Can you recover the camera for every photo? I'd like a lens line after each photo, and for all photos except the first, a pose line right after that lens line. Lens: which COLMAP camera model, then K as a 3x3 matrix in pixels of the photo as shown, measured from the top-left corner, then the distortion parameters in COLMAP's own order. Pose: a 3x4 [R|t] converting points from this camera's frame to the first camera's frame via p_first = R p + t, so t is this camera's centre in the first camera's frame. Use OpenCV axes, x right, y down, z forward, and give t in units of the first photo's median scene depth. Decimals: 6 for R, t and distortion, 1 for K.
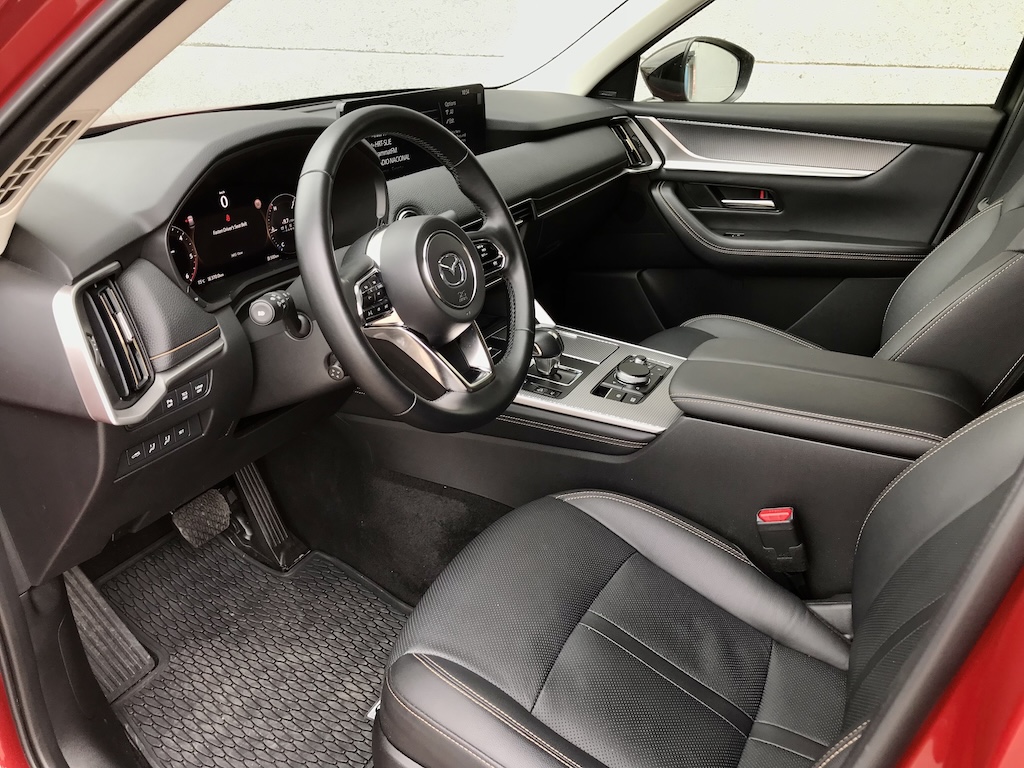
lens RADIAL K [[810.3, 0, 509.4], [0, 810.3, 385.6], [0, 0, 1]] dist [0.011841, -0.000937]
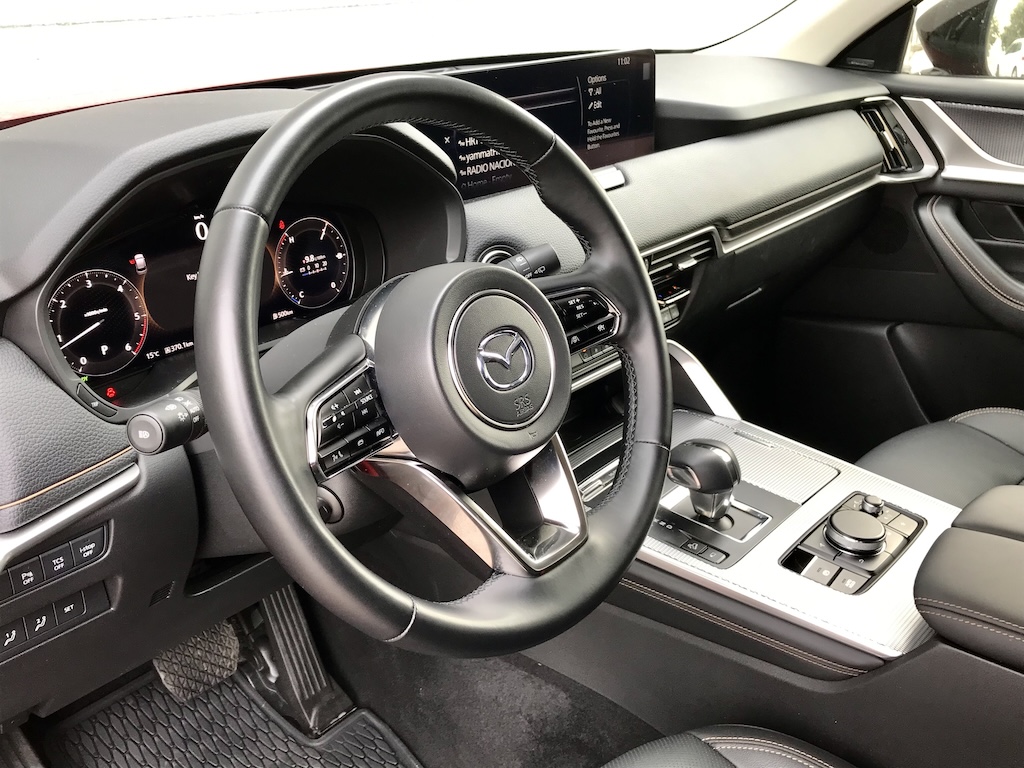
lens RADIAL K [[982.7, 0, 514.0], [0, 982.7, 385.5], [0, 0, 1]] dist [0.013939, 0.000000]
pose [[0.975070, 0.082478, -0.206001, 0.044799], [-0.085896, 0.996274, -0.007687, -0.089868], [0.204599, 0.025190, 0.978522, 0.218055]]
